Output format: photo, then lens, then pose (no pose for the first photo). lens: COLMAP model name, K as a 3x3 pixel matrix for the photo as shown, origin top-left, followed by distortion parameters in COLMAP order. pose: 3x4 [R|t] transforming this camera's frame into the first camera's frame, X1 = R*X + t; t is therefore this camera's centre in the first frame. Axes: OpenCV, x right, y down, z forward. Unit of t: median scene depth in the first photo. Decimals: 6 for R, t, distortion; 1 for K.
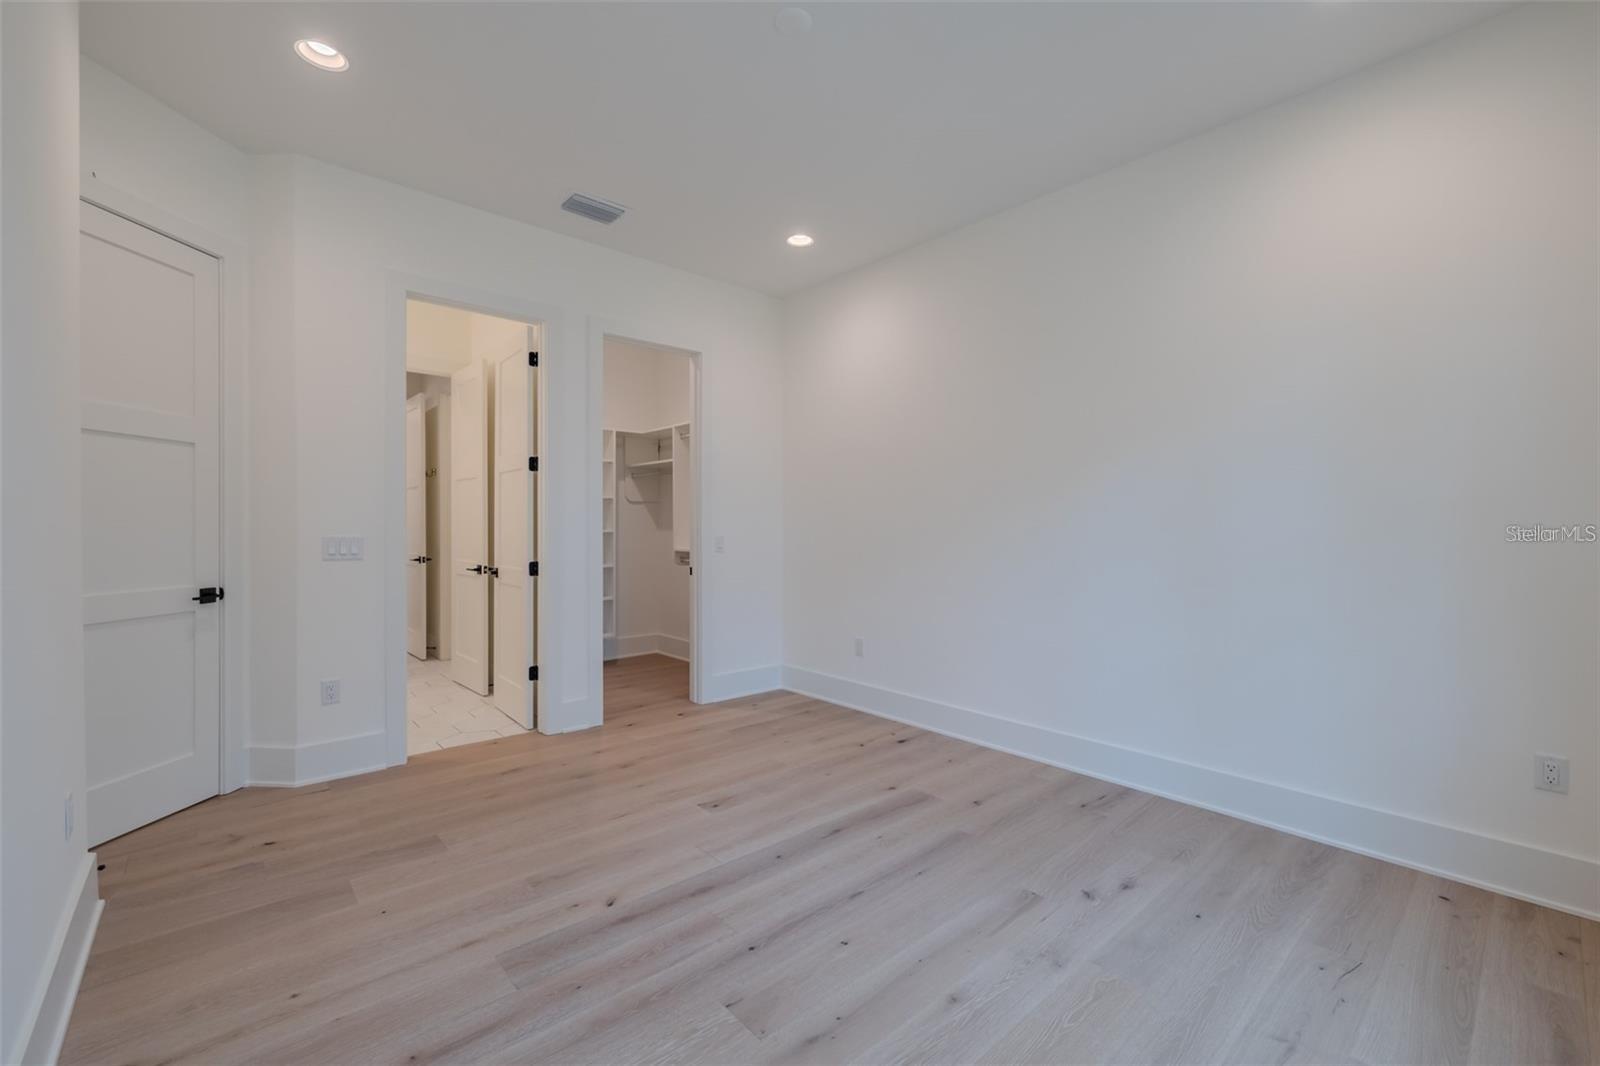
lens RADIAL K [[672.0, 0, 799.0], [0, 672.0, 527.2], [0, 0, 1]] dist [0.000505, -0.000079]
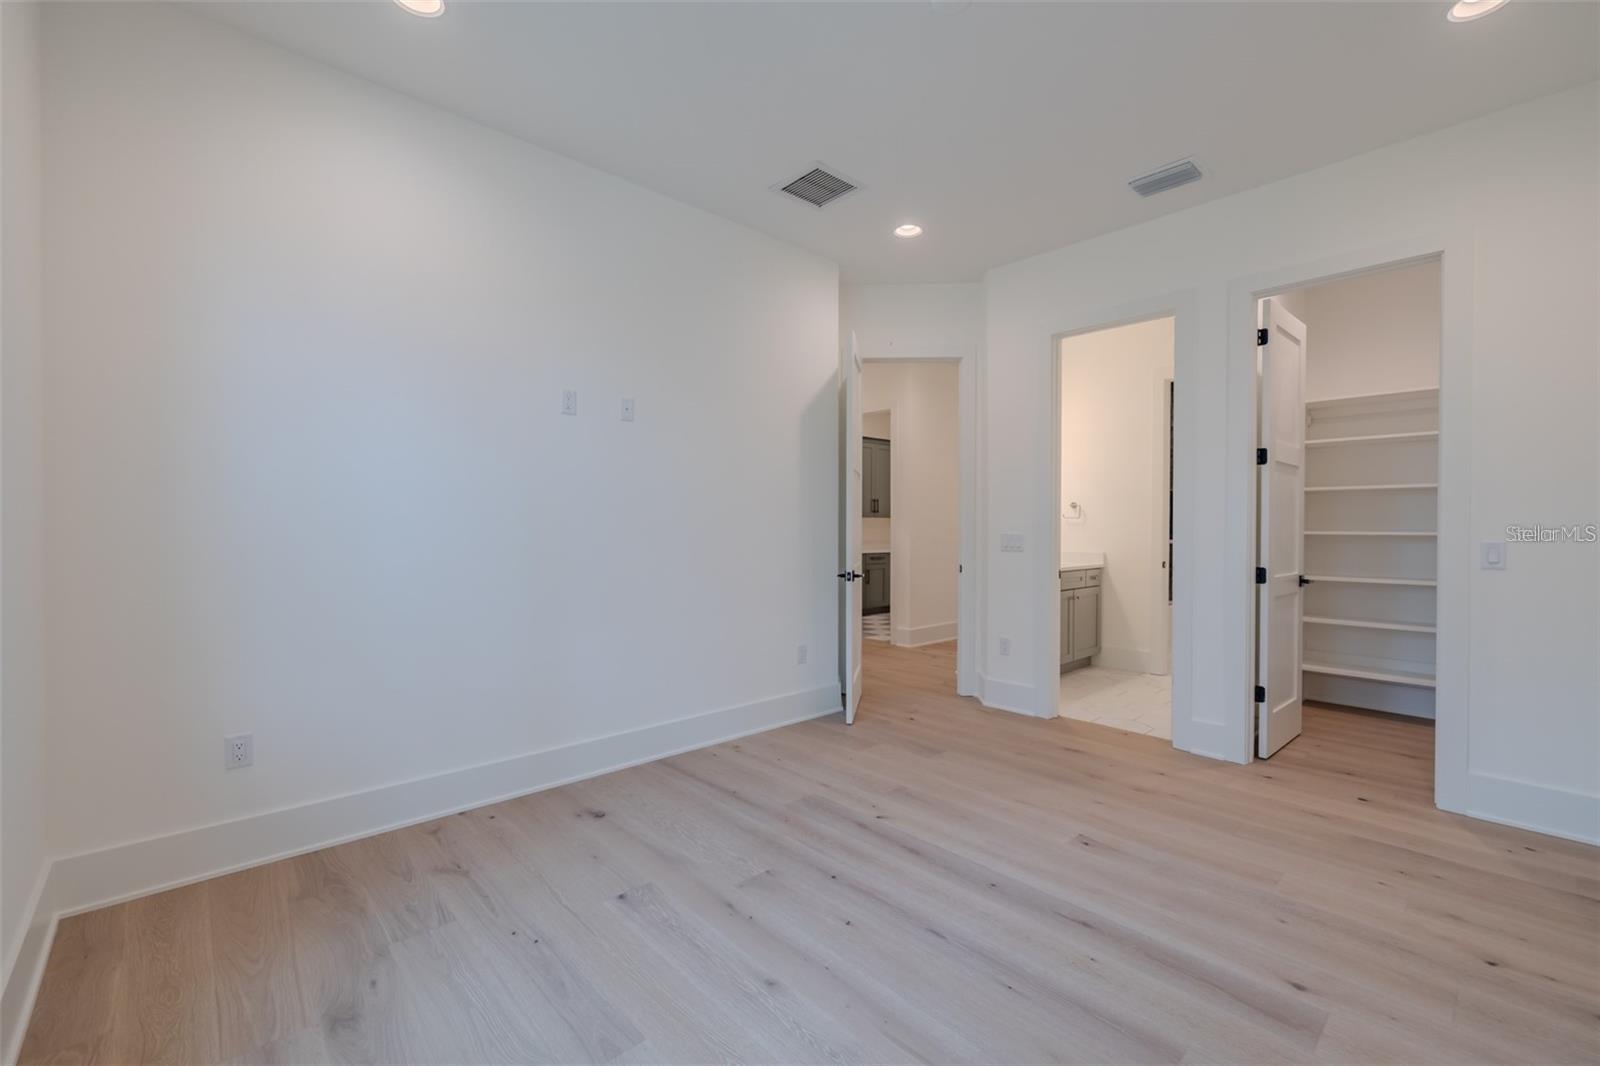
lens RADIAL K [[672.0, 0, 799.0], [0, 672.0, 527.2], [0, 0, 1]] dist [0.000505, -0.000079]
pose [[0.017678, -0.001377, -0.999843, 0.706731], [-0.003953, 0.999991, -0.001447, 0.003900], [0.999836, 0.003978, 0.017672, 0.574141]]
